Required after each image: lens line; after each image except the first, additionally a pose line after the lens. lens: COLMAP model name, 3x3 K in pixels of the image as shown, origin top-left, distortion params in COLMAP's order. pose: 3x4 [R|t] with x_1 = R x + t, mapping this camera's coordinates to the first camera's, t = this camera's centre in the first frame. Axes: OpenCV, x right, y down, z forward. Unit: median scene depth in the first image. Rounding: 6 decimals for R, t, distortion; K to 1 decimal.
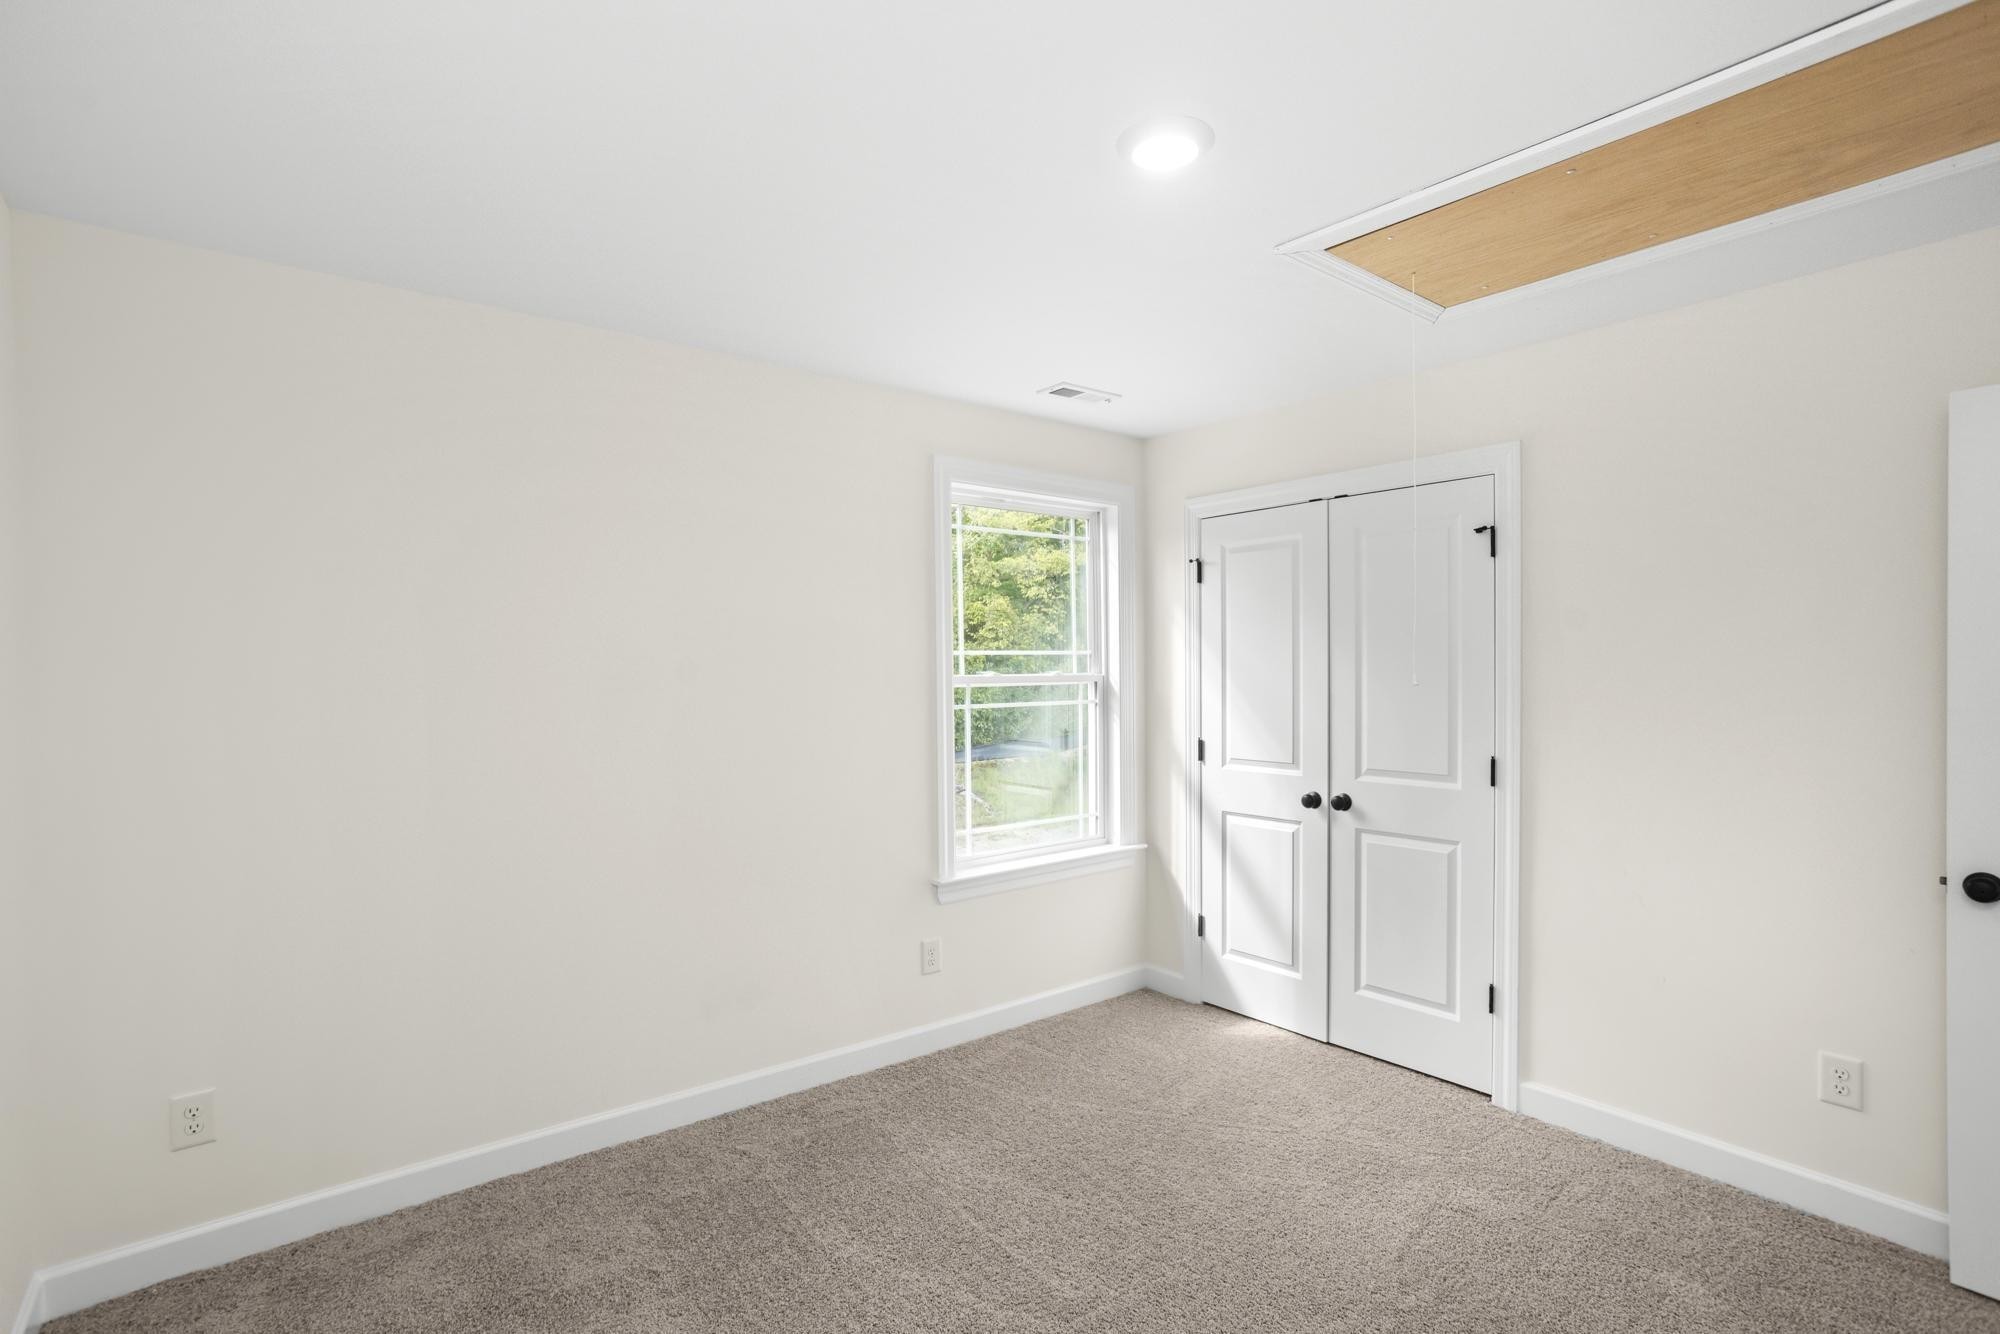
lens RADIAL K [[950.9, 0, 995.7], [0, 950.9, 697.4], [0, 0, 1]] dist [-0.009004, 0.001793]
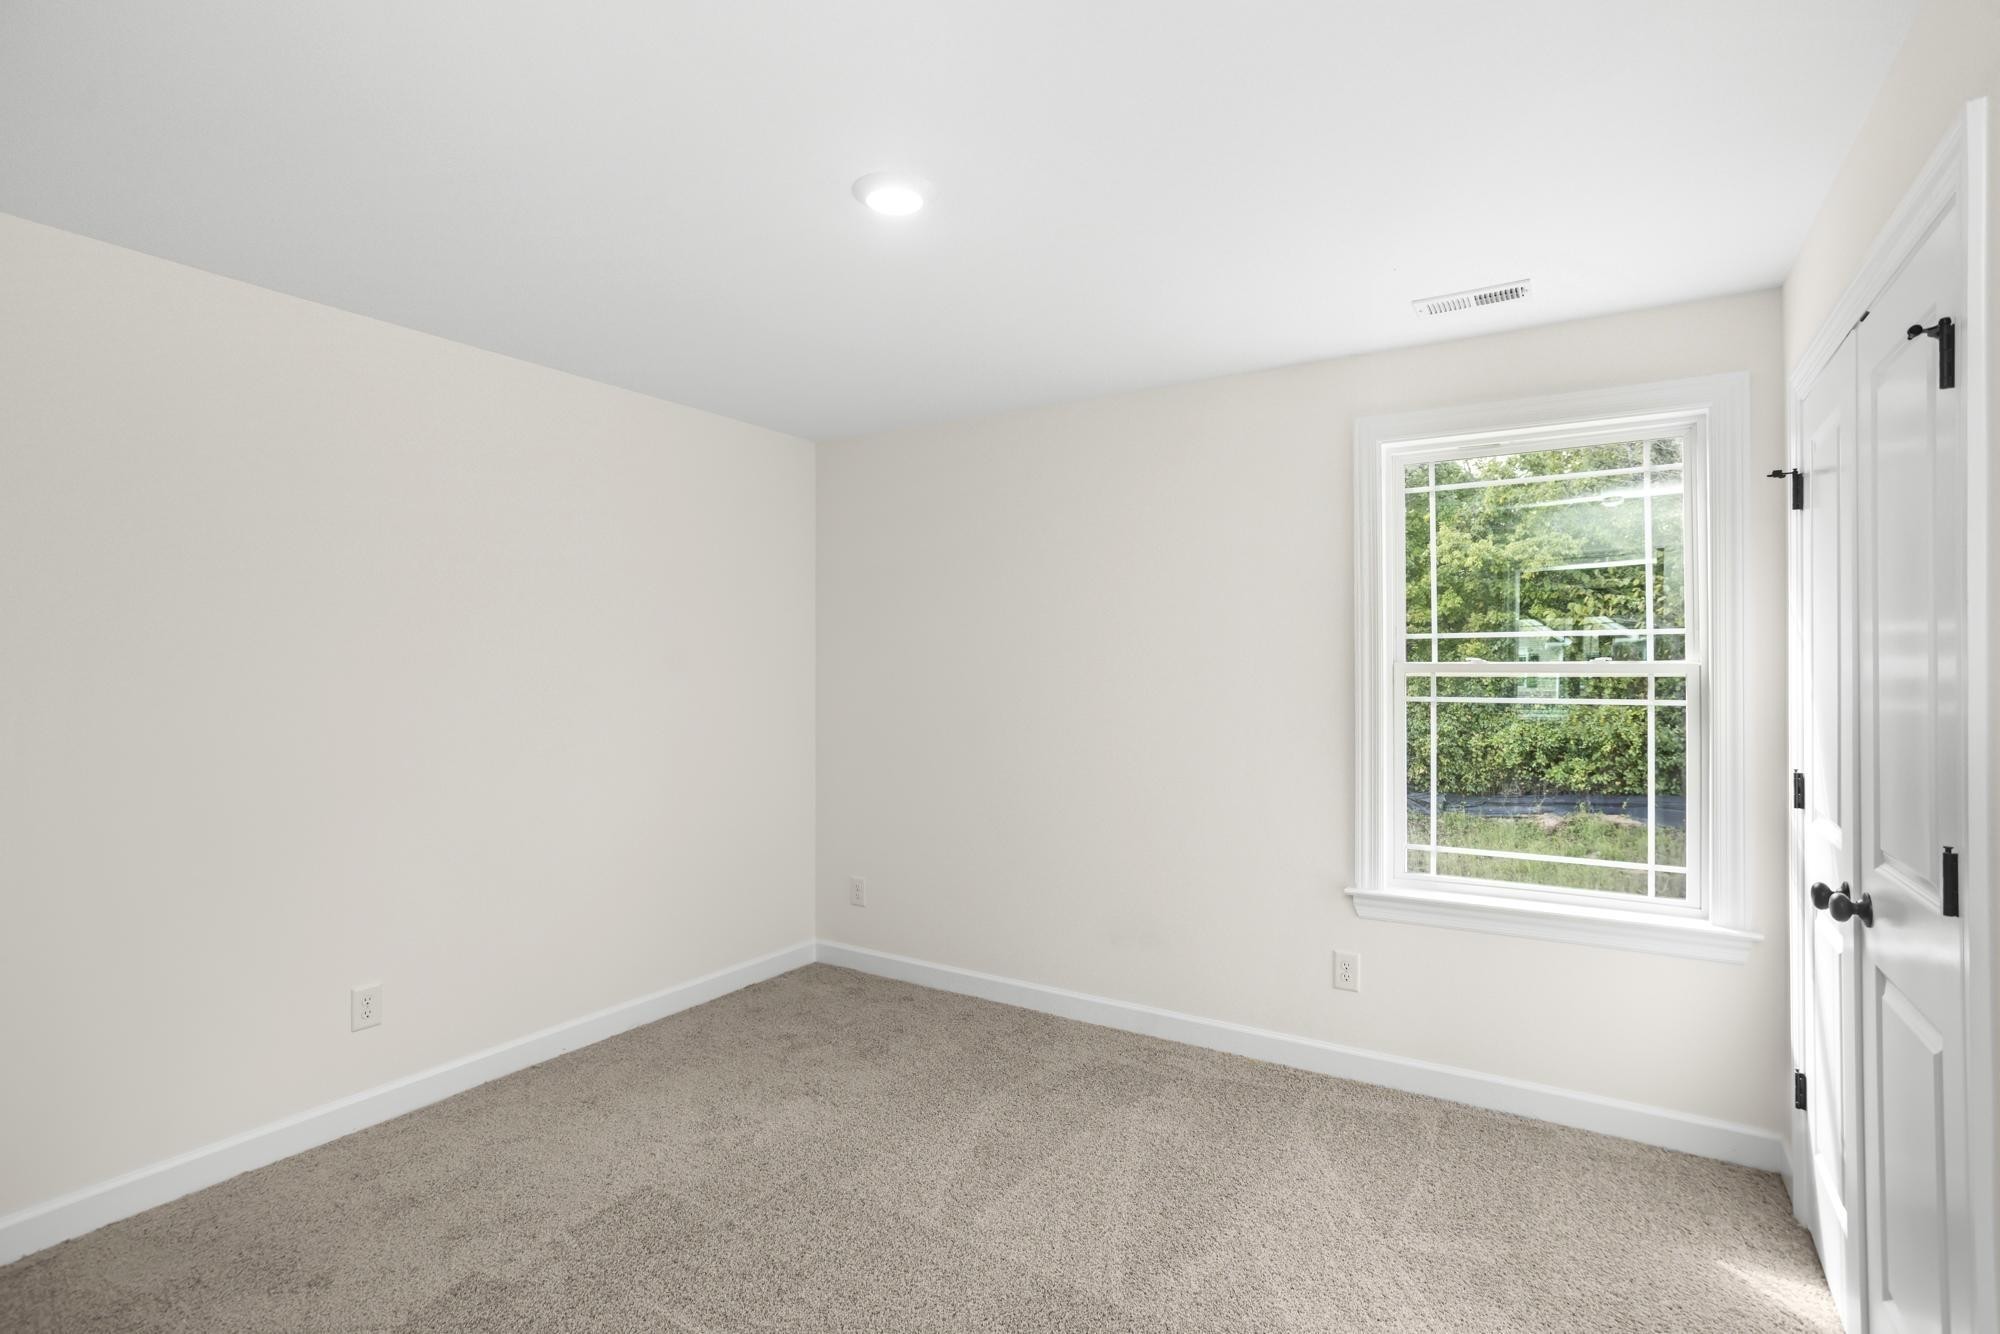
lens RADIAL K [[966.8, 0, 993.6], [0, 966.8, 648.2], [0, 0, 1]] dist [-0.047992, 0.026638]
pose [[0.337013, -0.009923, -0.941448, 0.679285], [-0.025997, 0.999465, -0.019841, -0.008701], [0.941141, 0.031162, 0.336575, 0.367035]]
